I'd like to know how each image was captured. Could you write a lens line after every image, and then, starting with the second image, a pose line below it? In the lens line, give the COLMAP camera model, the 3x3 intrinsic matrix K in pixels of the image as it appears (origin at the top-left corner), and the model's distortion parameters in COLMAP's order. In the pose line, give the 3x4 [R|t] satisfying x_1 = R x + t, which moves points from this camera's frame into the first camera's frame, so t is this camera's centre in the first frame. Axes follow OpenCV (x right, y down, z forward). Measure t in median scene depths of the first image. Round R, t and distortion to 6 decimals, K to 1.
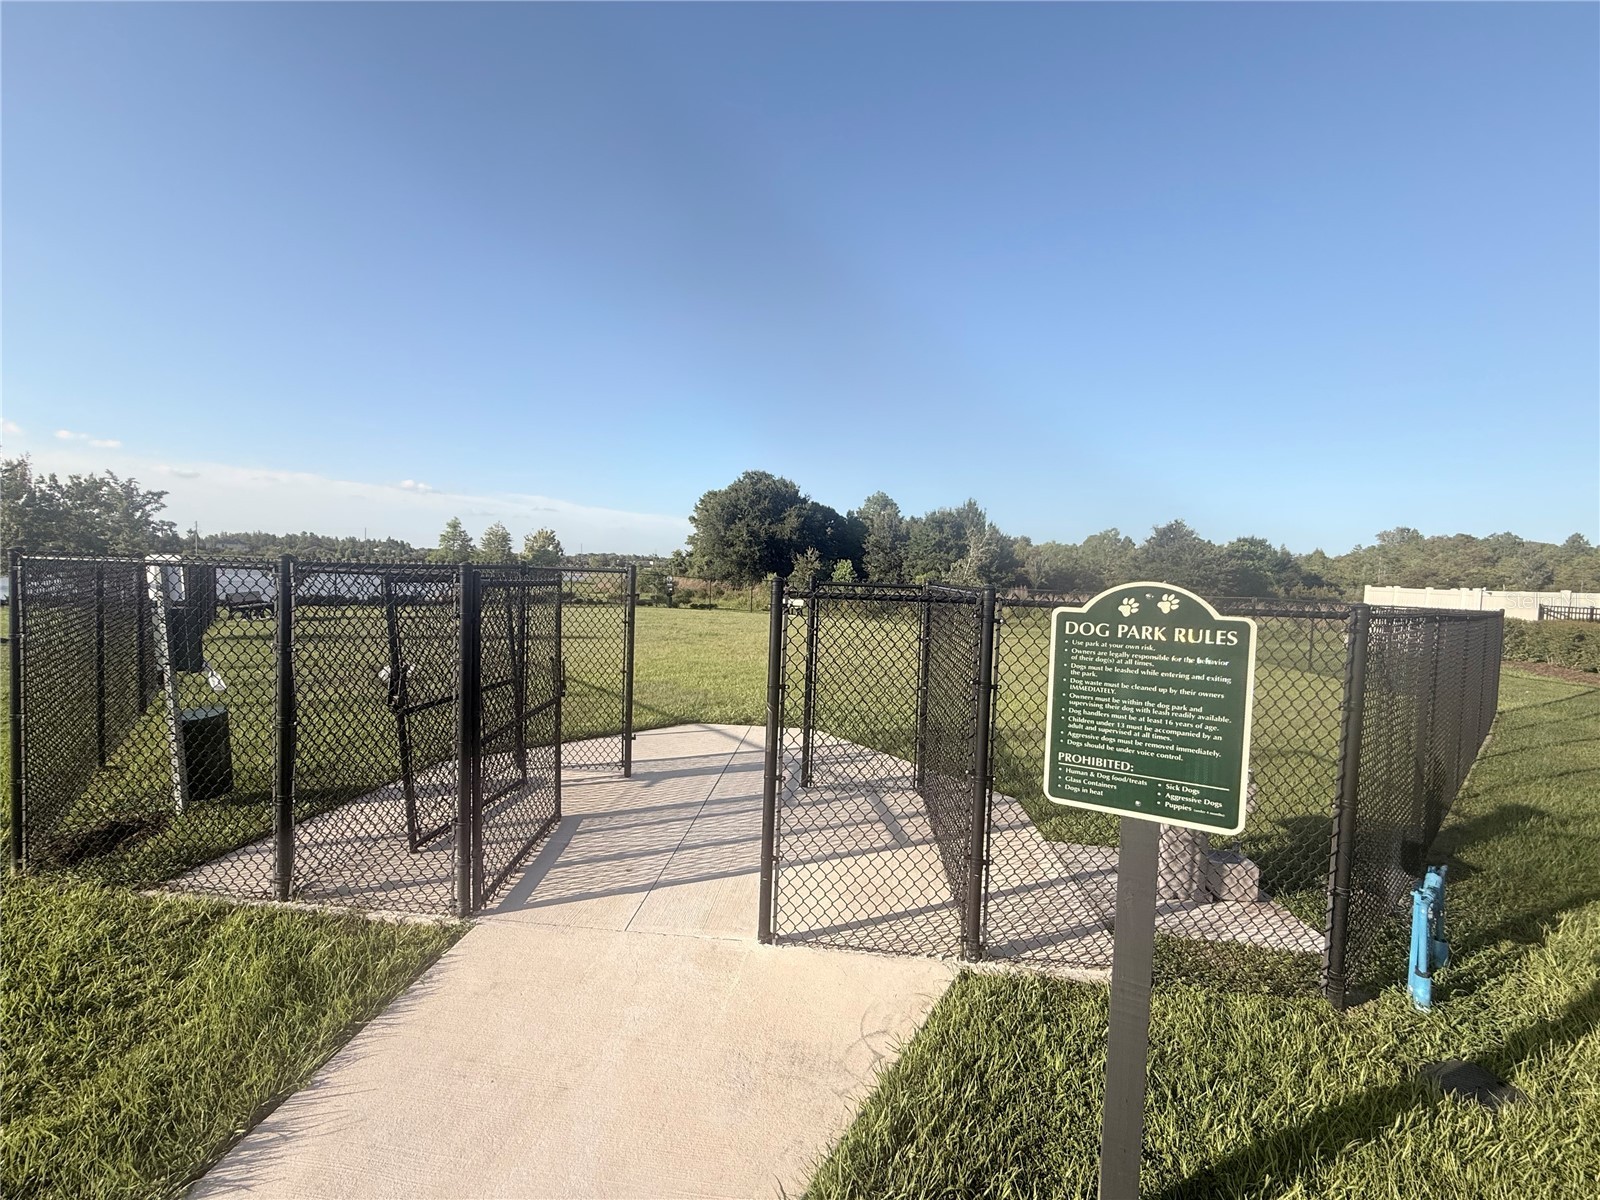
lens RADIAL K [[639.4, 0, 800.9], [0, 639.4, 593.7], [0, 0, 1]] dist [0.004550, 0.000441]
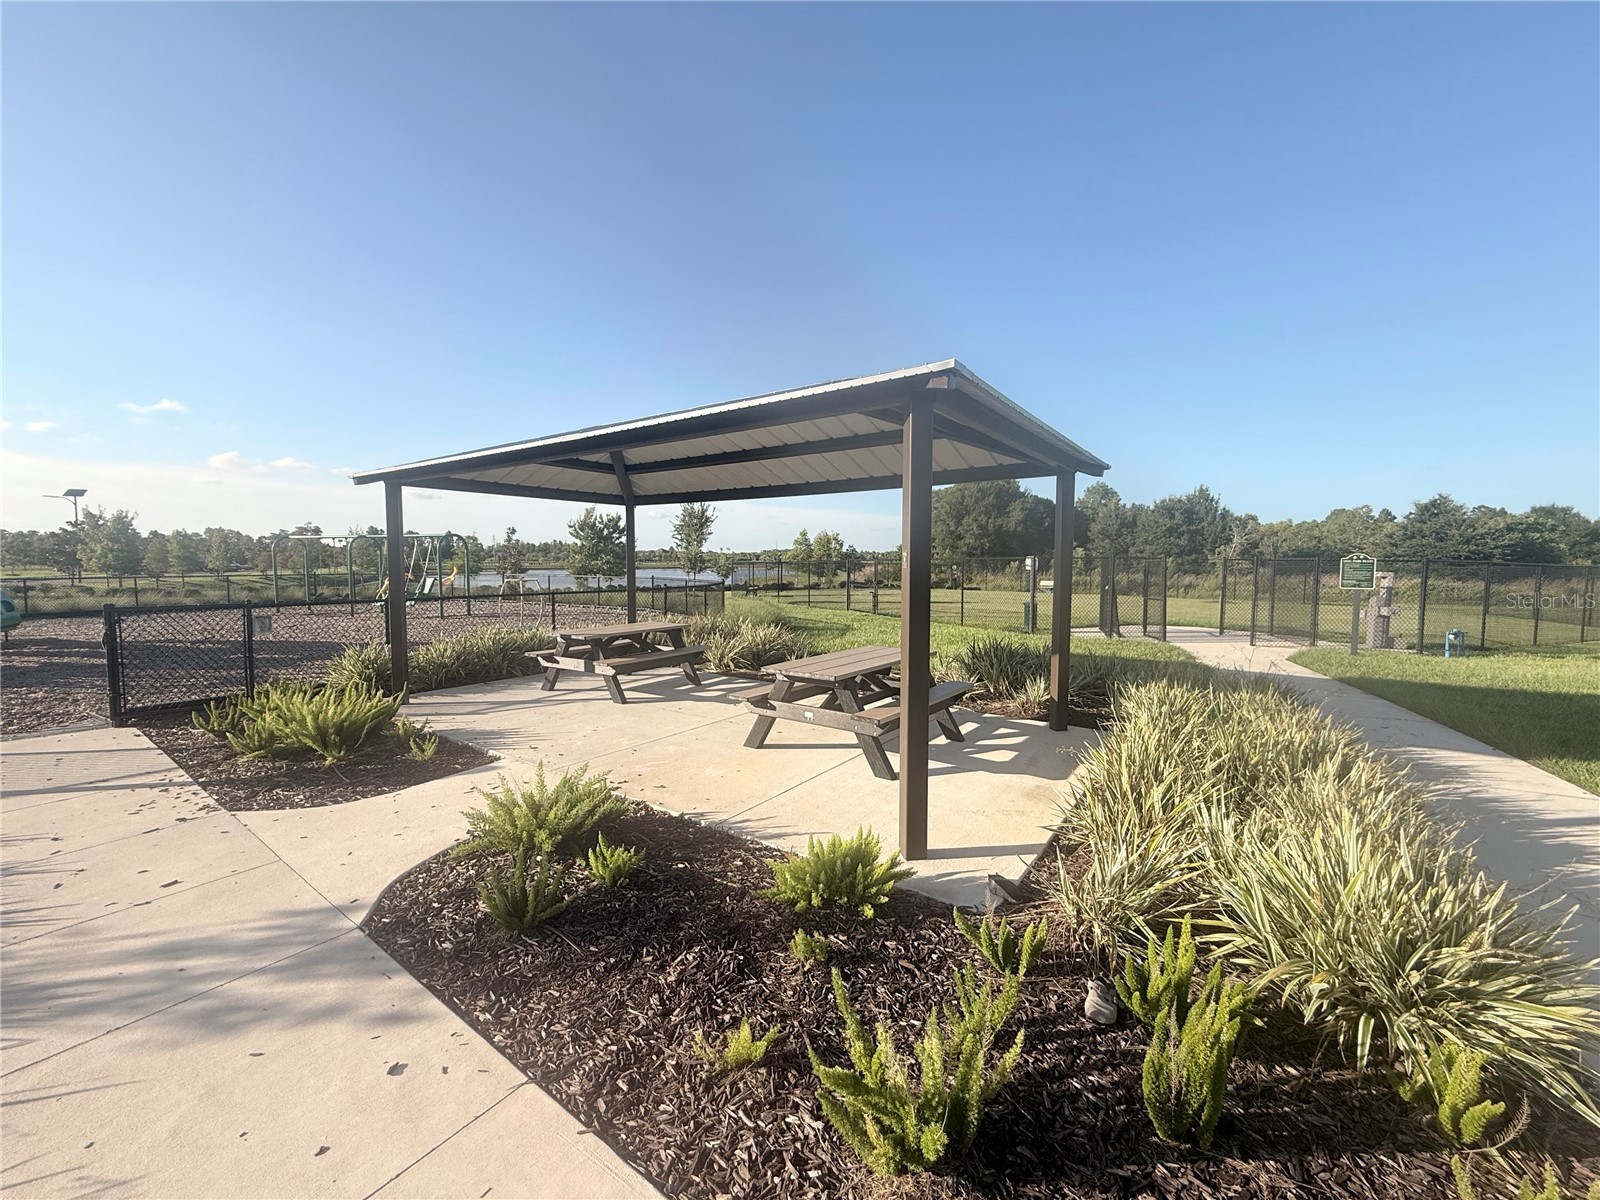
lens RADIAL K [[639.4, 0, 796.4], [0, 639.4, 603.9], [0, 0, 1]] dist [0.004550, 0.000441]
pose [[0.963151, -0.012420, -0.268674, -0.091929], [0.020169, 0.999456, 0.026100, 0.005790], [0.268203, -0.030558, 0.962878, -0.191289]]
